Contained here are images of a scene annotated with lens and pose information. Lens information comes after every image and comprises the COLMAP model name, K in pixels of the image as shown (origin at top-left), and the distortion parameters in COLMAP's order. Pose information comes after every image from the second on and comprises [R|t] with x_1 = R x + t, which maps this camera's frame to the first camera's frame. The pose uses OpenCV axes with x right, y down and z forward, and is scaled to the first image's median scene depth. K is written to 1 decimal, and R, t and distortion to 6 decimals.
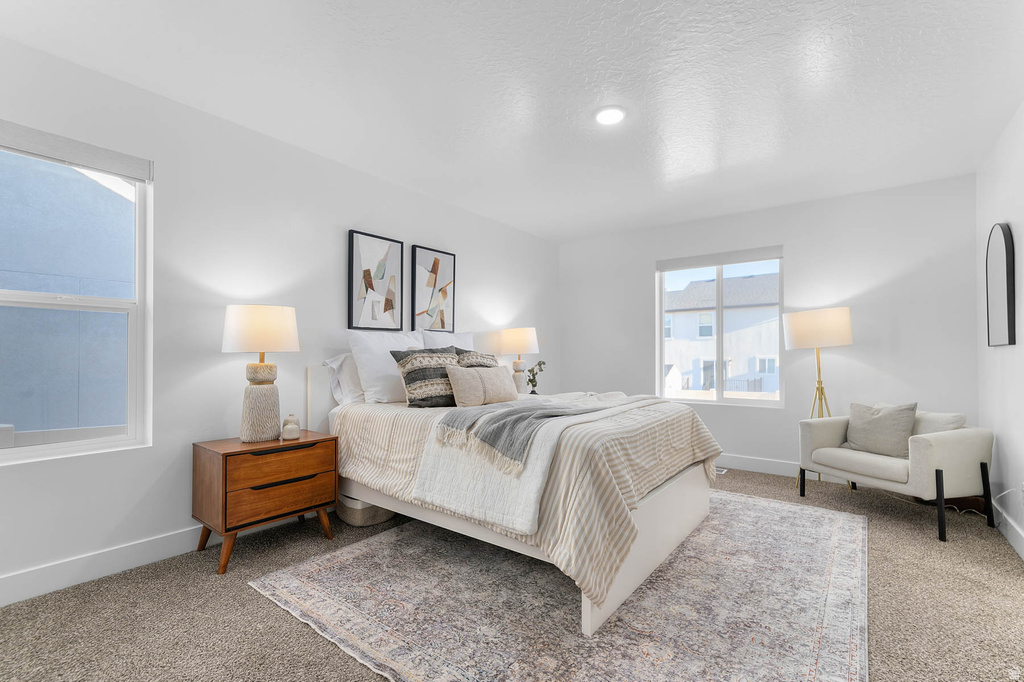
lens RADIAL K [[451.7, 0, 519.6], [0, 451.7, 342.4], [0, 0, 1]] dist [-0.001185, 0.000509]
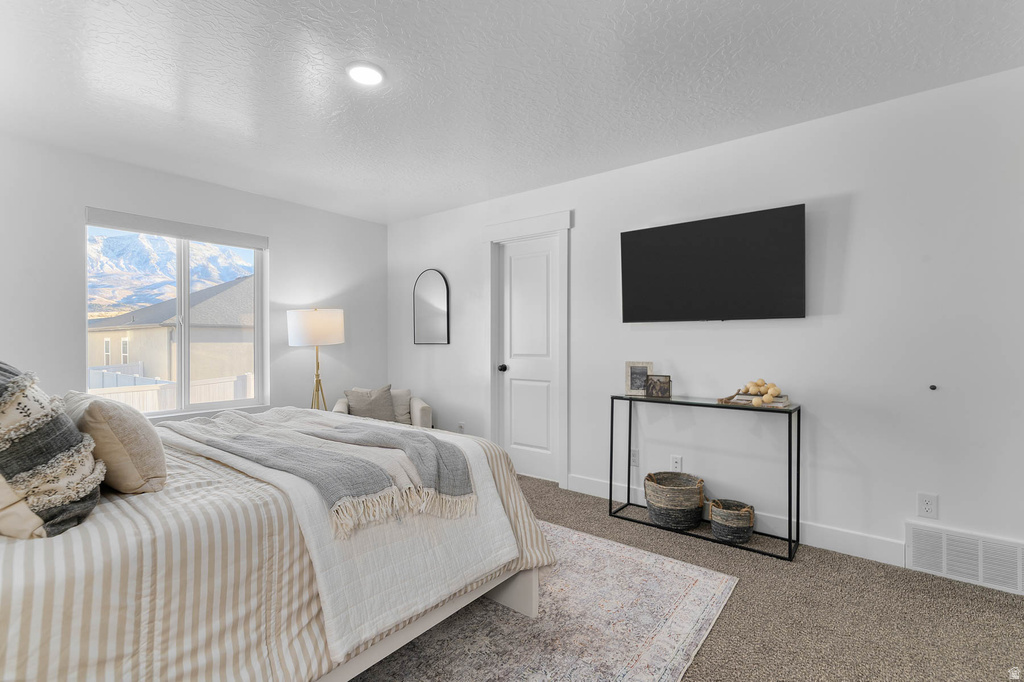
lens RADIAL K [[451.7, 0, 520.0], [0, 451.7, 343.0], [0, 0, 1]] dist [-0.001185, 0.000509]
pose [[0.011061, 0.000532, 0.999939, -0.527994], [-0.030322, 0.999540, -0.000196, -0.008281], [-0.999479, -0.030318, 0.011072, 0.582440]]
